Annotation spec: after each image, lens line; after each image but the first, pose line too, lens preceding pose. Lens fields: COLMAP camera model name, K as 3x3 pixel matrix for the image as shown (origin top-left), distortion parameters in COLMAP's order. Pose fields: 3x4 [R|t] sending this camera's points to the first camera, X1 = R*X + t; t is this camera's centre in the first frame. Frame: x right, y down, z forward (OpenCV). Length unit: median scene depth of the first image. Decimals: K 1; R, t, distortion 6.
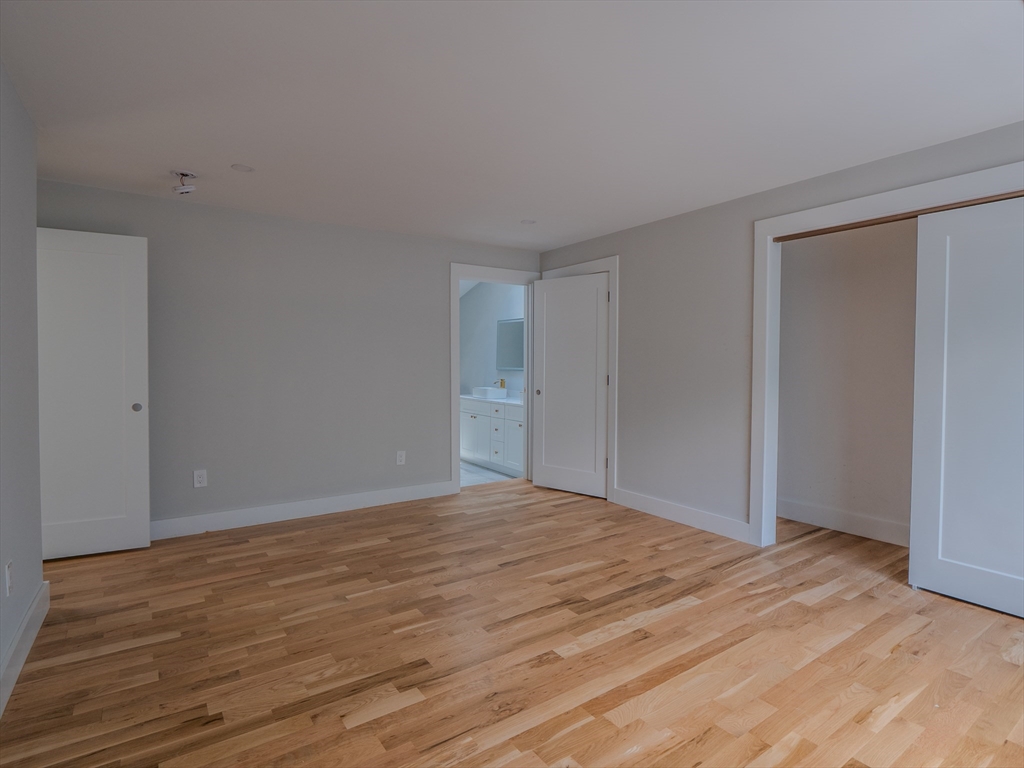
lens RADIAL K [[512.4, 0, 519.7], [0, 512.4, 387.4], [0, 0, 1]] dist [-0.005053, -0.003642]
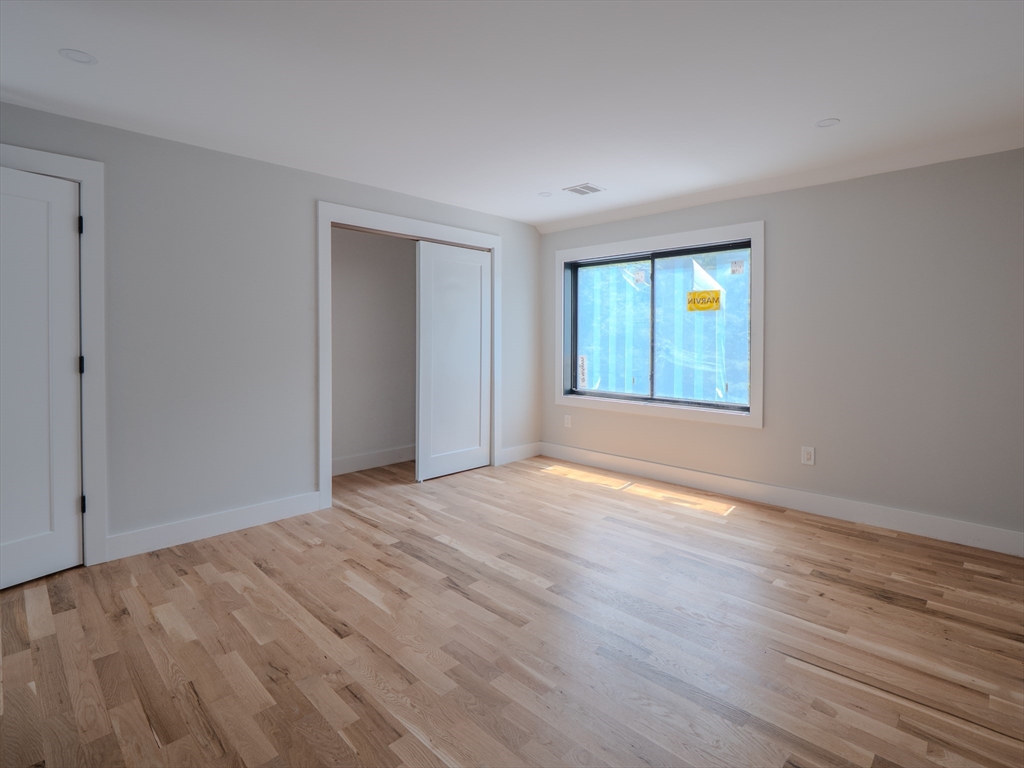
lens RADIAL K [[512.4, 0, 518.9], [0, 512.4, 384.8], [0, 0, 1]] dist [-0.005053, -0.003642]
pose [[-0.172195, -0.094155, 0.980553, -0.727638], [0.044719, 0.993648, 0.103266, -0.046841], [-0.984047, 0.061631, -0.166891, 0.877714]]
